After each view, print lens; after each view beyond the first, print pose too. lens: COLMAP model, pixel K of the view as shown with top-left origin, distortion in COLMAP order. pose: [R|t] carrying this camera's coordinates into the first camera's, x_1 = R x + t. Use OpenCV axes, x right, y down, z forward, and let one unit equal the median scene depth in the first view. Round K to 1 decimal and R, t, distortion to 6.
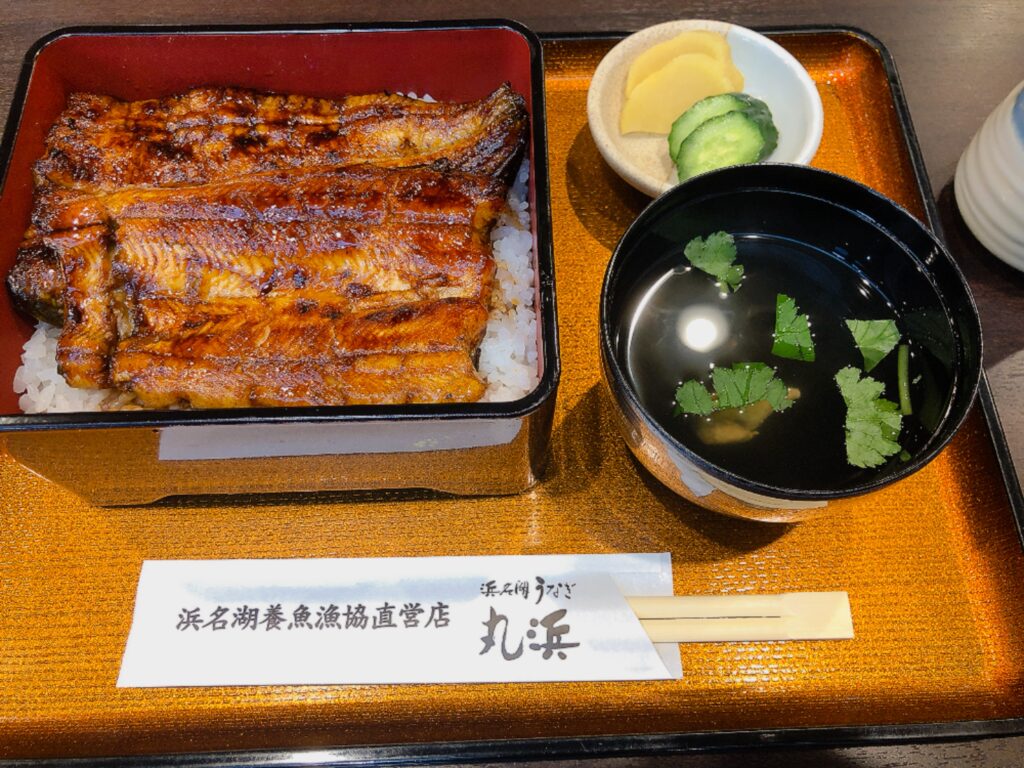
lens RADIAL K [[945.2, 0, 512.0], [0, 945.2, 384.0], [0, 0, 1]] dist [-0.010889, -0.010138]
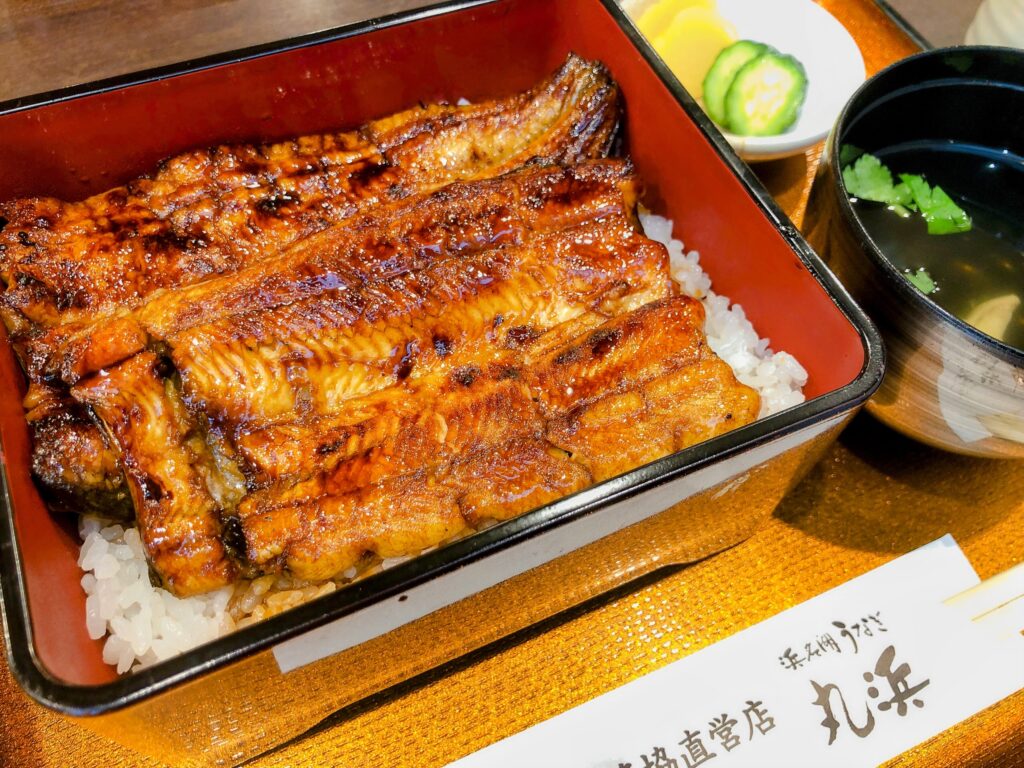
lens RADIAL K [[945.2, 0, 512.0], [0, 945.2, 384.0], [0, 0, 1]] dist [-0.010889, -0.010138]
pose [[0.915712, -0.304921, 0.261716, -0.370211], [0.332988, 0.940368, -0.069476, -0.014122], [-0.224925, 0.150768, 0.962641, 0.293977]]
